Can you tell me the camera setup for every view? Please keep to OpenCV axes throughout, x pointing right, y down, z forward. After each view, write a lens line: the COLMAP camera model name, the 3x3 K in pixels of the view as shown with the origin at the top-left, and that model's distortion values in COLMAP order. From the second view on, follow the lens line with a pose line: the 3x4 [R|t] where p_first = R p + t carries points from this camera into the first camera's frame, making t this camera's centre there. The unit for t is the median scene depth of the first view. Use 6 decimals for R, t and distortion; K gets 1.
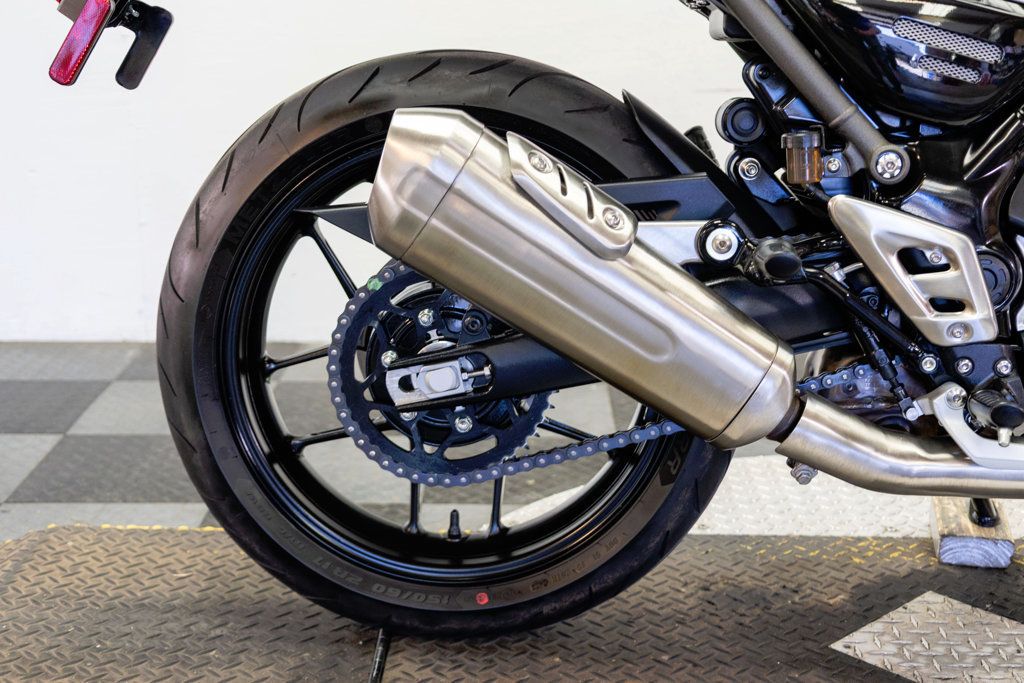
lens RADIAL K [[1481.1, 0, 509.8], [0, 1481.1, 337.9], [0, 0, 1]] dist [0.020397, 0.000000]
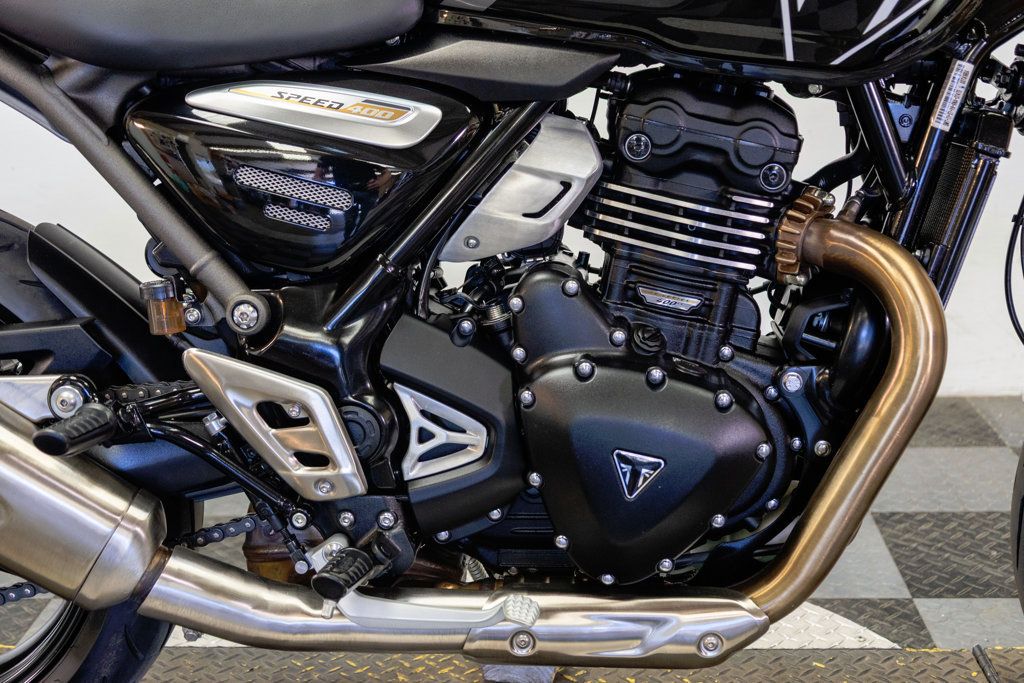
lens RADIAL K [[1481.1, 0, 507.4], [0, 1481.1, 337.0], [0, 0, 1]] dist [0.020397, 0.000000]
pose [[0.999145, -0.016678, -0.037825, 0.448712], [0.017067, 0.999805, 0.009974, -0.106300], [0.037651, -0.010611, 0.999235, 0.045974]]
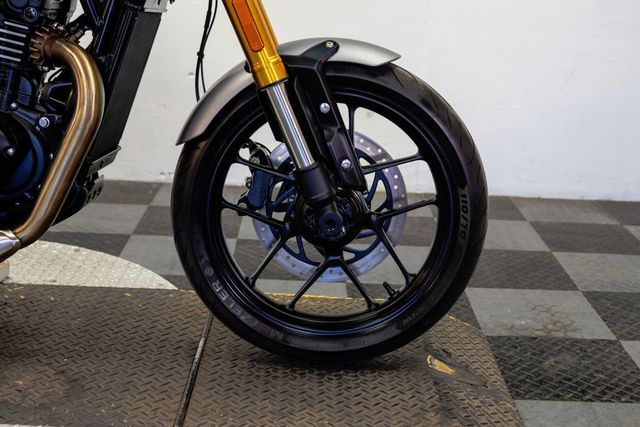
lens RADIAL K [[925.7, 0, 314.2], [0, 925.7, 213.3], [0, 0, 1]] dist [0.020397, 0.000000]
pose [[0.999136, 0.037050, 0.018845, 0.927102], [-0.037630, 0.998798, 0.031405, 0.002175], [-0.017659, -0.032087, 0.999329, -0.165998]]
